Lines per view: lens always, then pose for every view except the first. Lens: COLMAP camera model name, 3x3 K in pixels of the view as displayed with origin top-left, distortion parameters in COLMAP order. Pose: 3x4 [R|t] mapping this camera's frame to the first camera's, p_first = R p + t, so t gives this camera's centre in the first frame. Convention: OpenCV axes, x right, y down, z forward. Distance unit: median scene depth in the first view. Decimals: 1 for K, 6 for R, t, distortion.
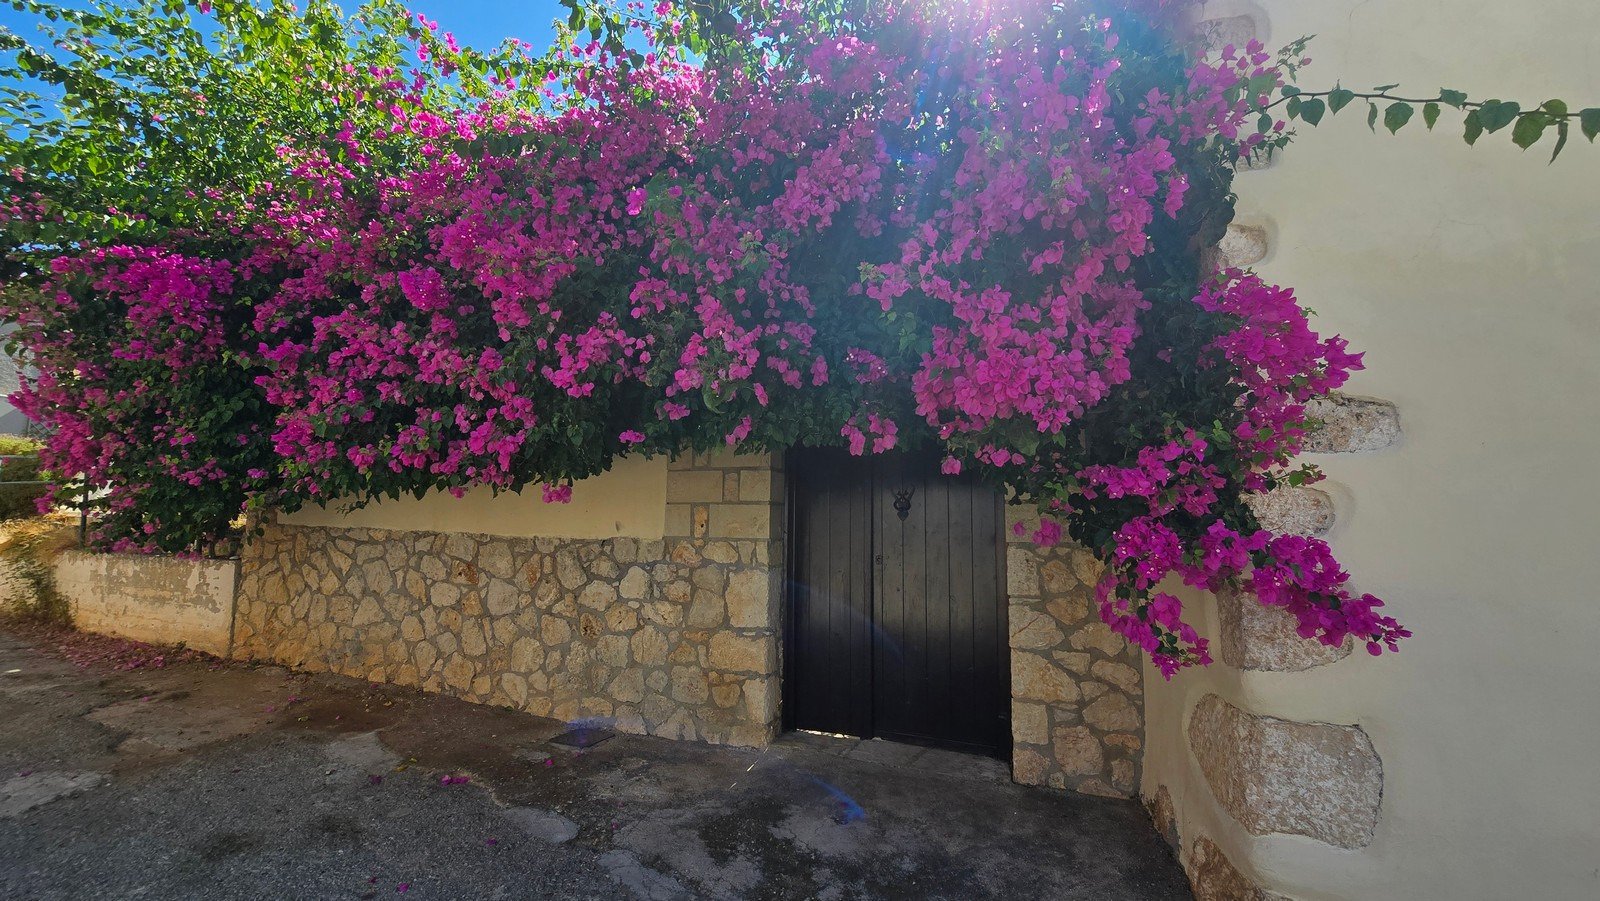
lens RADIAL K [[654.9, 0, 815.6], [0, 654.9, 448.1], [0, 0, 1]] dist [-0.001859, 0.000439]
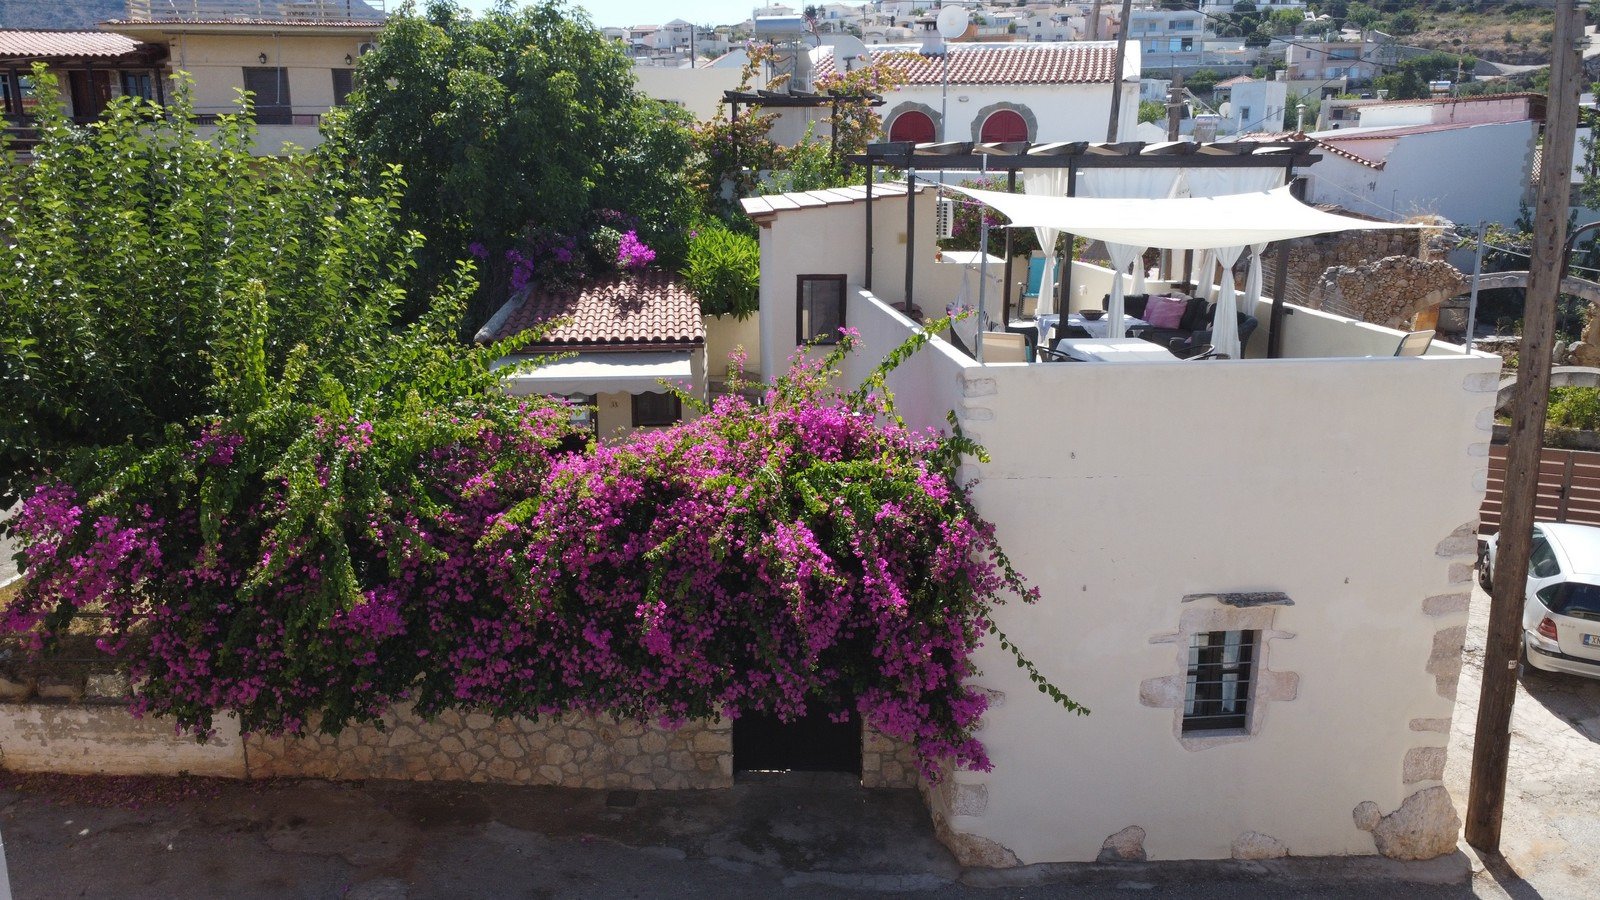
lens RADIAL K [[1197.2, 0, 819.8], [0, 1197.2, 459.9], [0, 0, 1]] dist [0.002468, 0.002943]
pose [[0.929279, -0.092116, 0.357708, -0.860747], [-0.044600, 0.933338, 0.356217, -1.428092], [-0.366676, -0.346979, 0.863223, -1.481507]]
